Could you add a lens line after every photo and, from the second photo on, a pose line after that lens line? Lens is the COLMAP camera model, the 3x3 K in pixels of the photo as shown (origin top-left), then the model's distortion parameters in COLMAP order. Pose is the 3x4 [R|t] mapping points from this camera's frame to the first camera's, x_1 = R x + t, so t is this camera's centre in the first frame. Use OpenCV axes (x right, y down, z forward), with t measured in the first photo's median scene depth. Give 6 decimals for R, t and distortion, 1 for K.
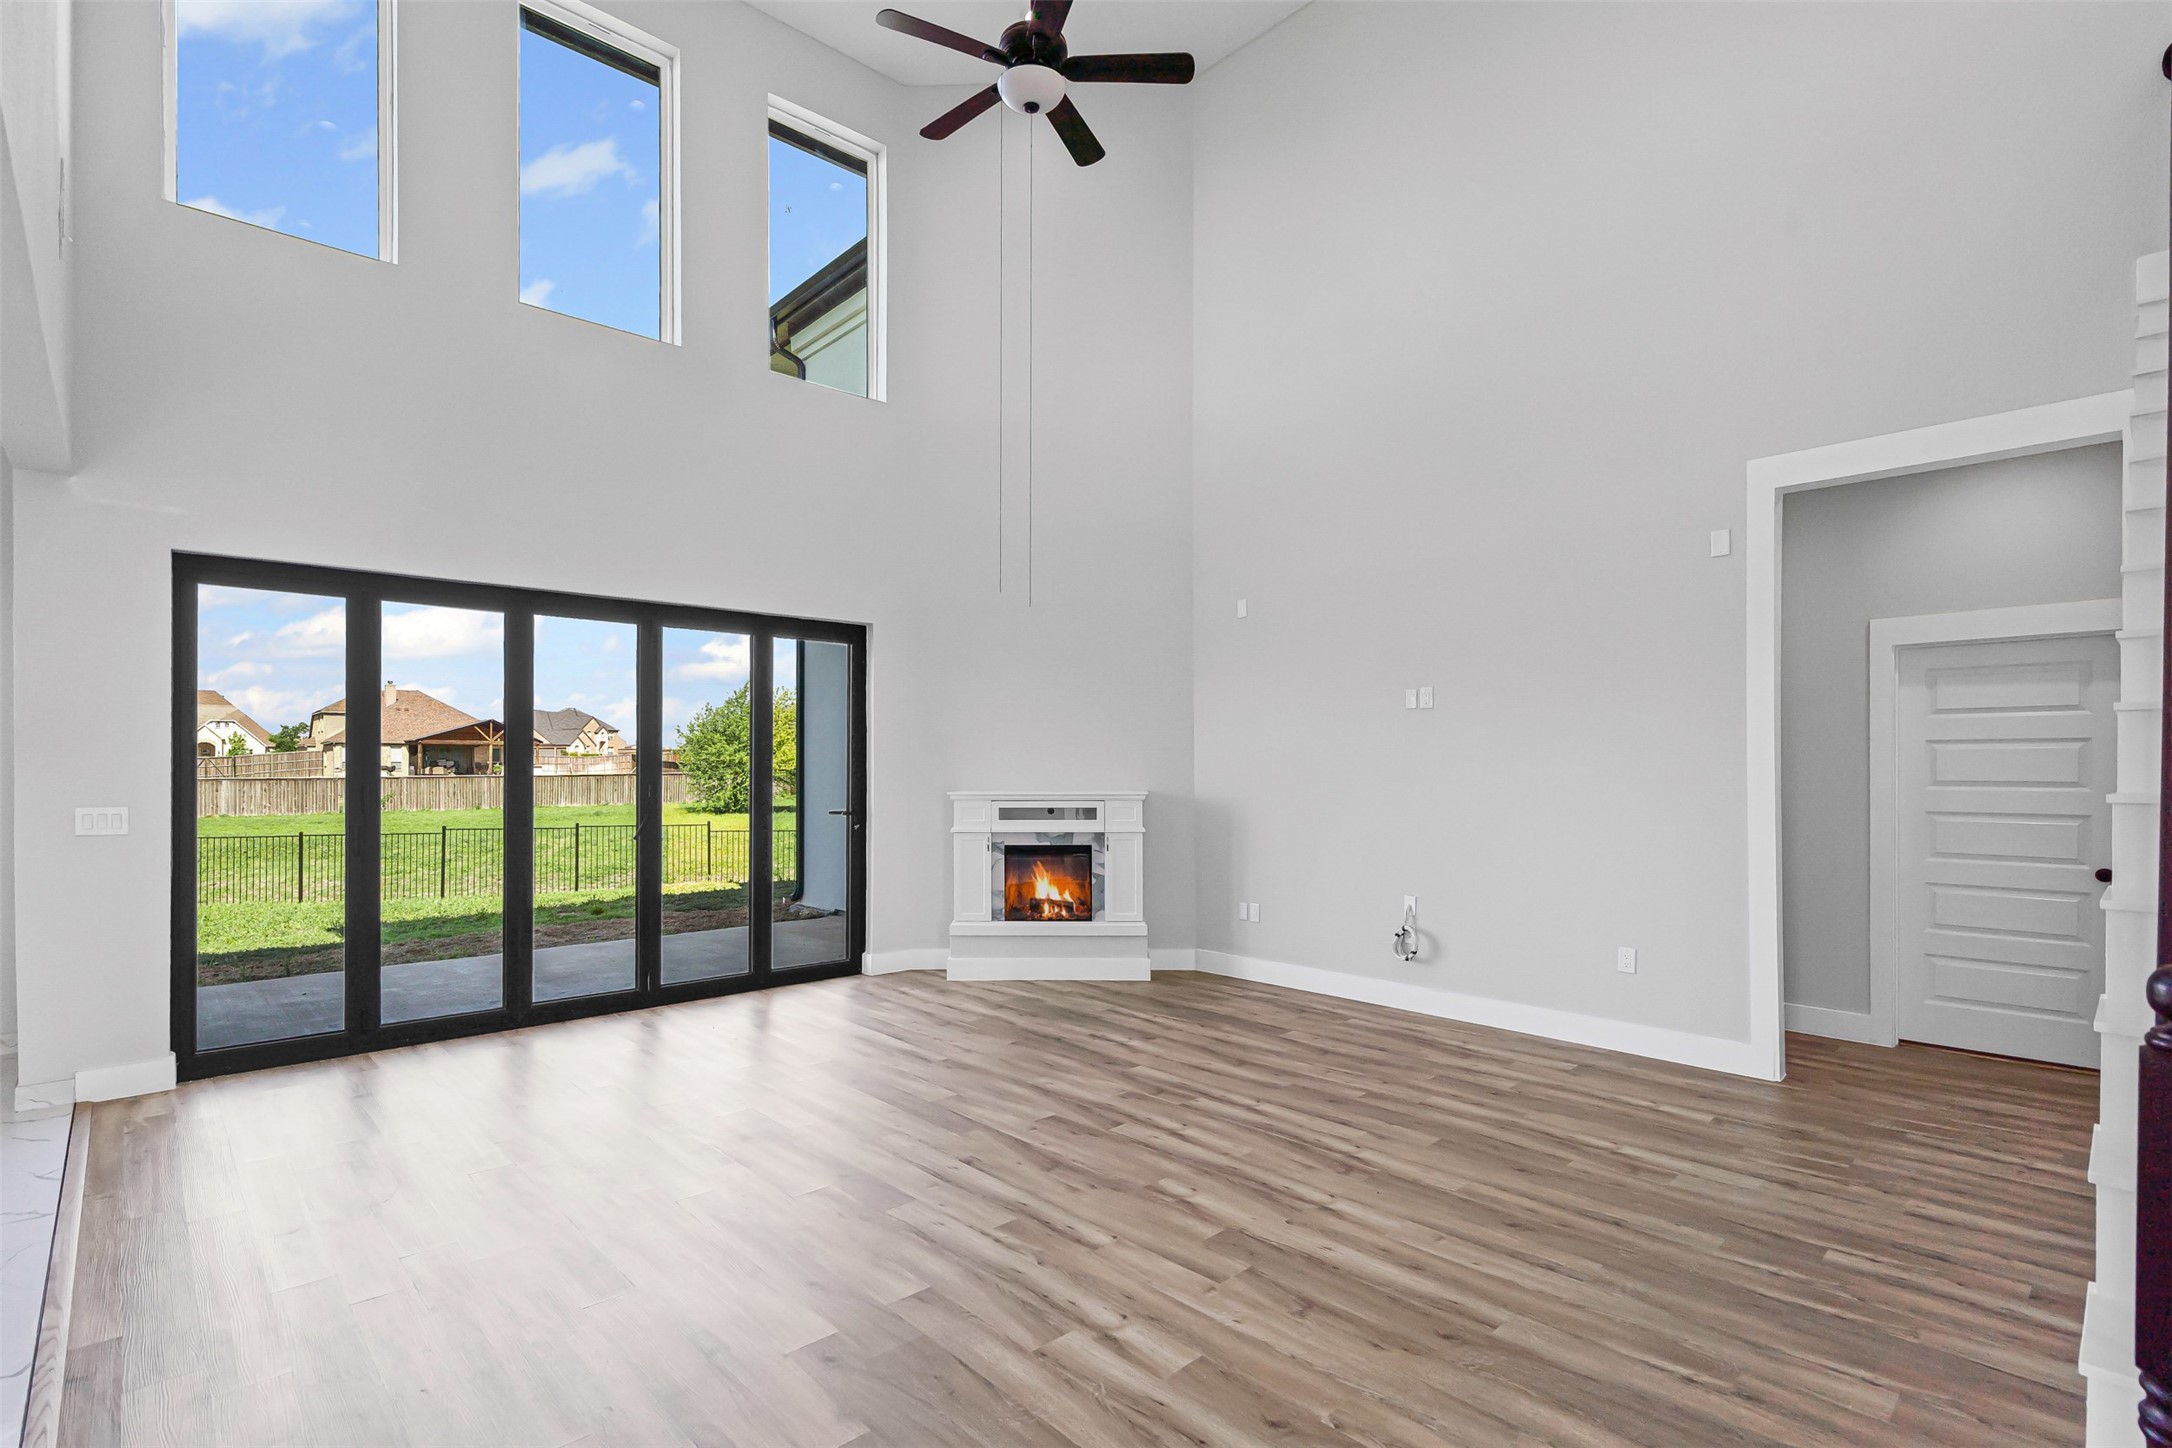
lens RADIAL K [[1003.5, 0, 1086.0], [0, 1003.5, 724.0], [0, 0, 1]] dist [-0.003427, 0.000162]
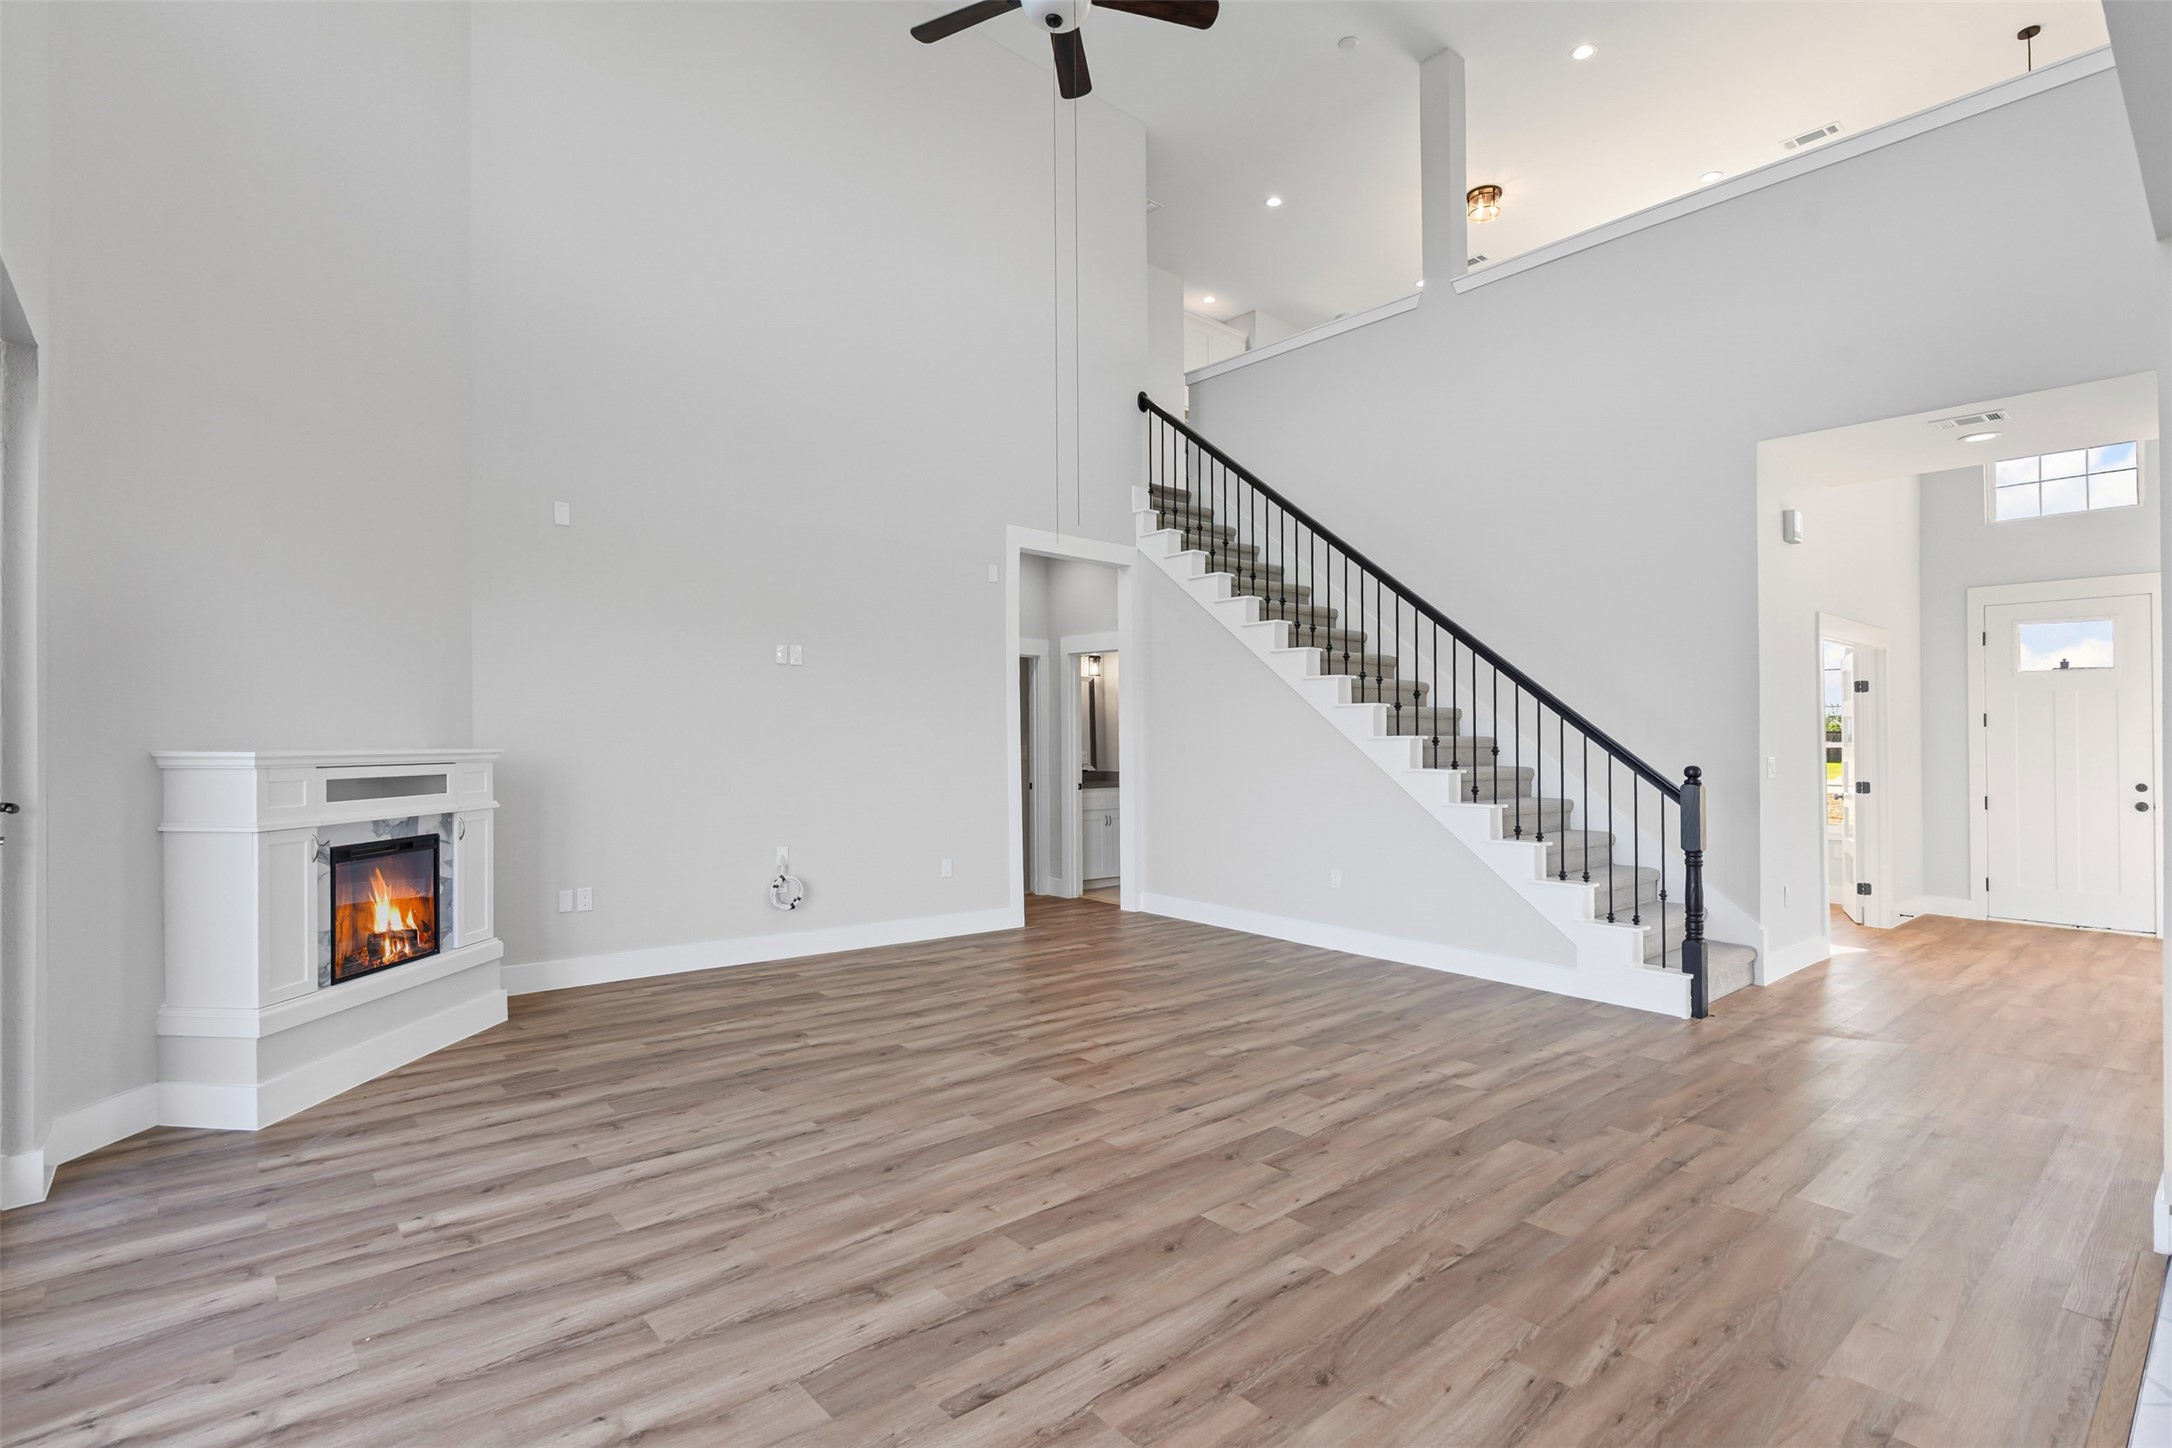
lens RADIAL K [[1040.2, 0, 1048.1], [0, 1040.2, 745.3], [0, 0, 1]] dist [-0.000984, -0.000121]
pose [[0.061774, -0.003622, 0.998084, -0.744517], [-0.055922, 0.998410, 0.007084, 0.047446], [-0.996522, -0.056253, 0.061474, 0.698812]]
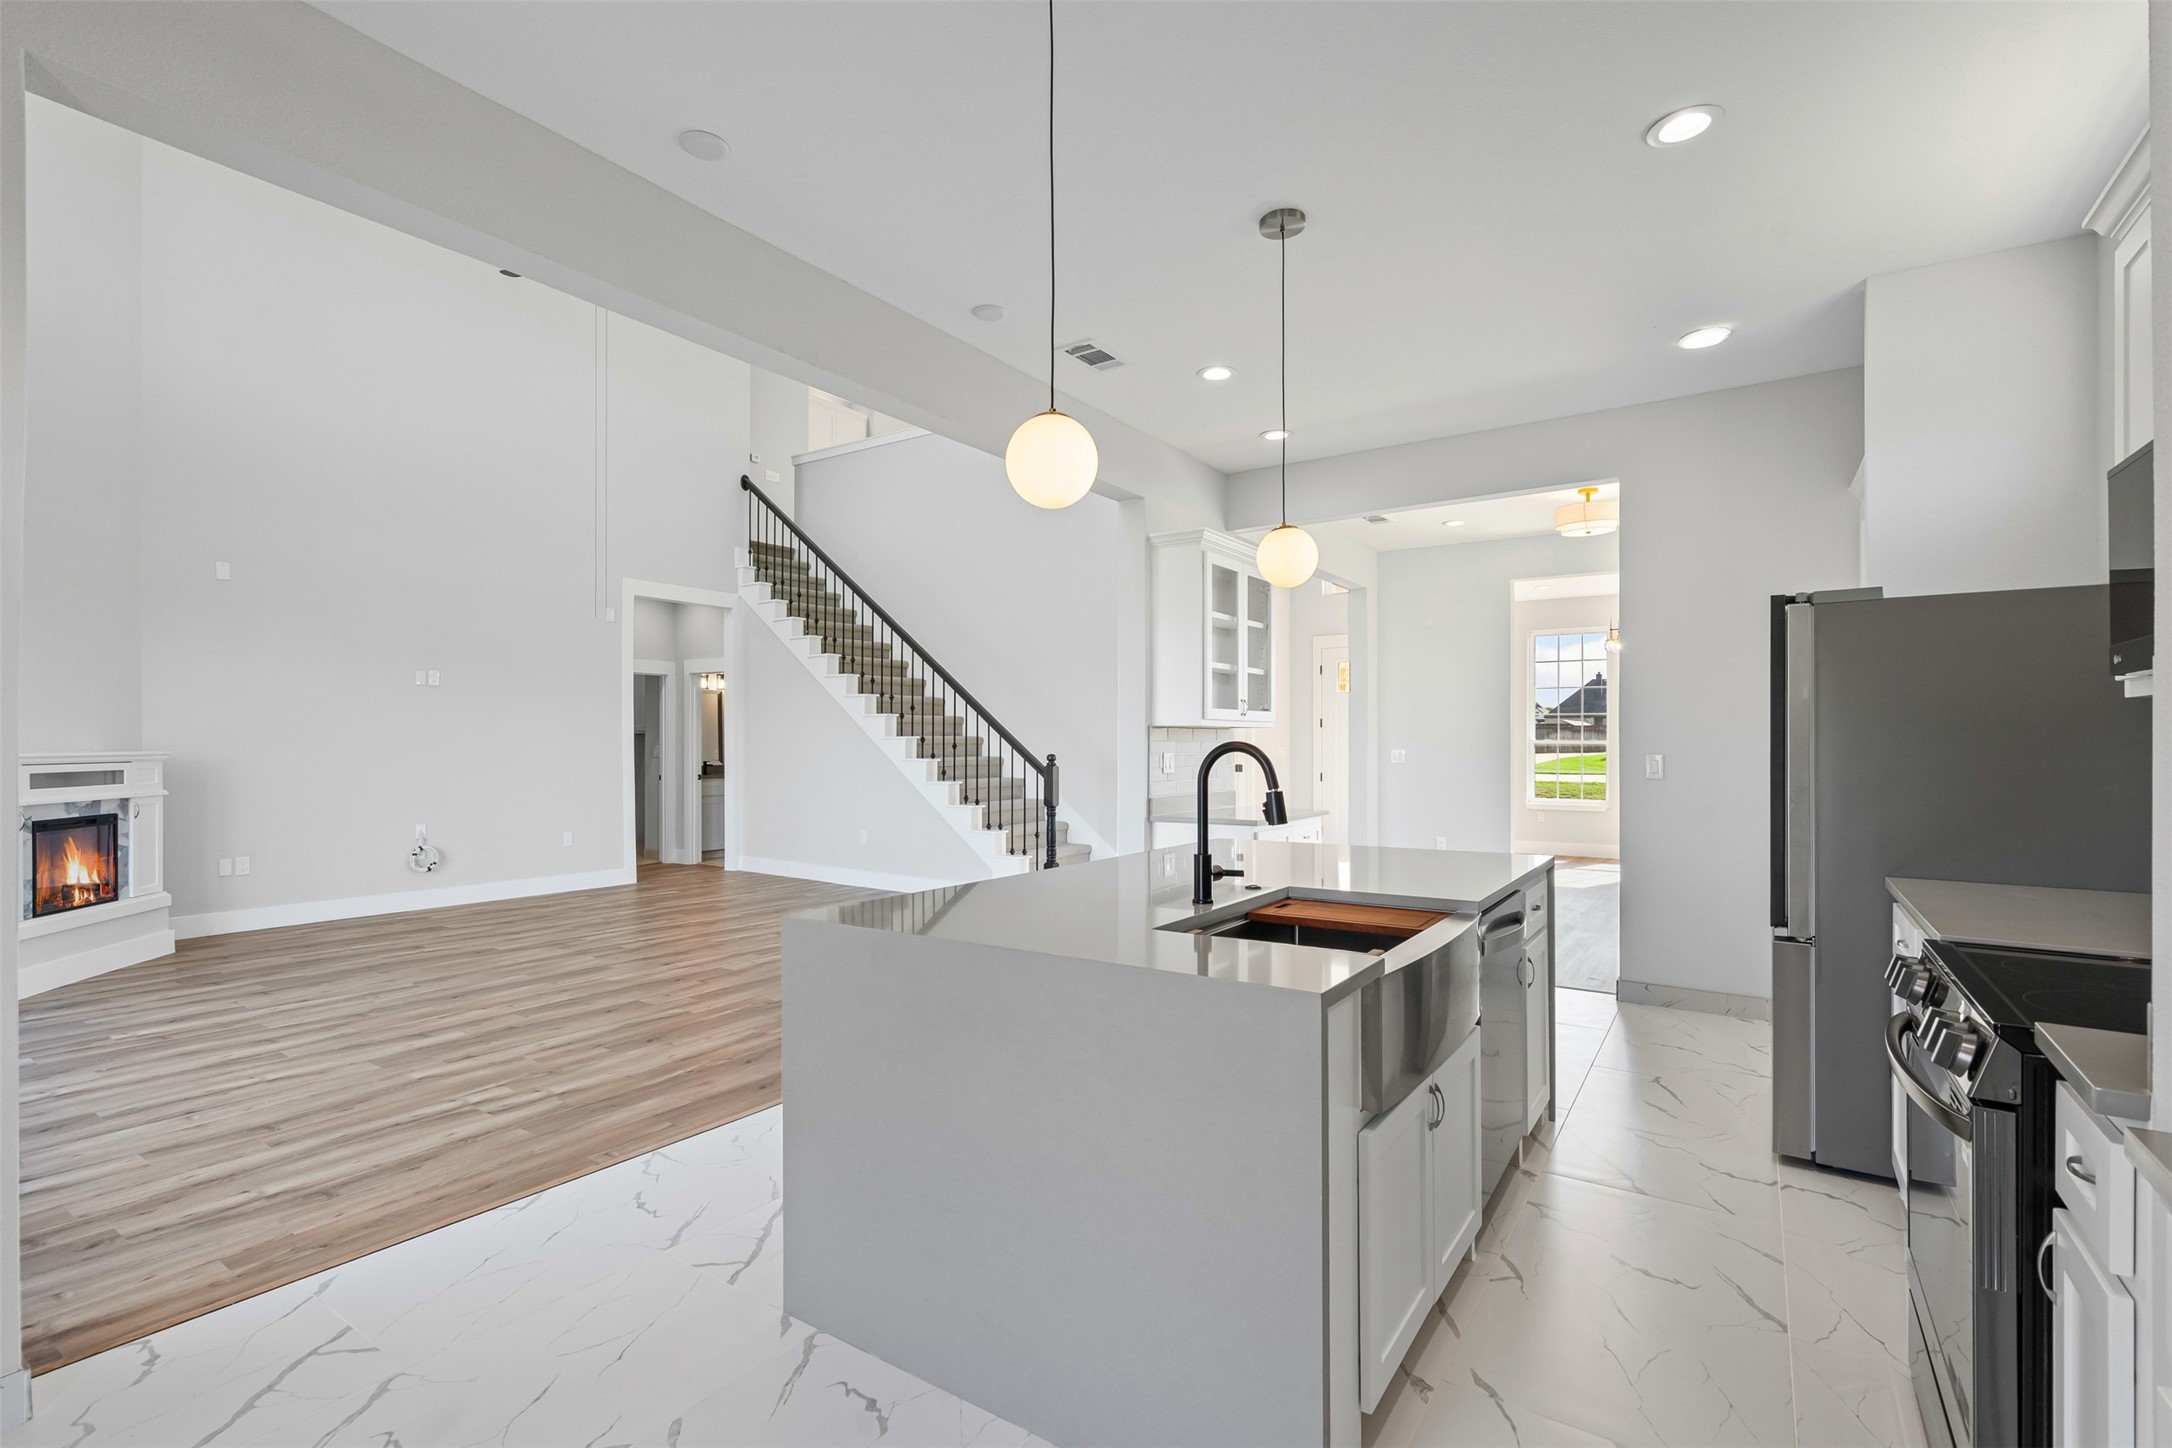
lens RADIAL K [[997.1, 0, 1064.8], [0, 997.1, 730.1], [0, 0, 1]] dist [-0.003313, -0.000503]
pose [[-0.207958, 0.010998, 0.978076, -1.198871], [-0.046848, 0.998677, -0.021191, 0.035073], [-0.977015, -0.050228, -0.207168, 0.461728]]
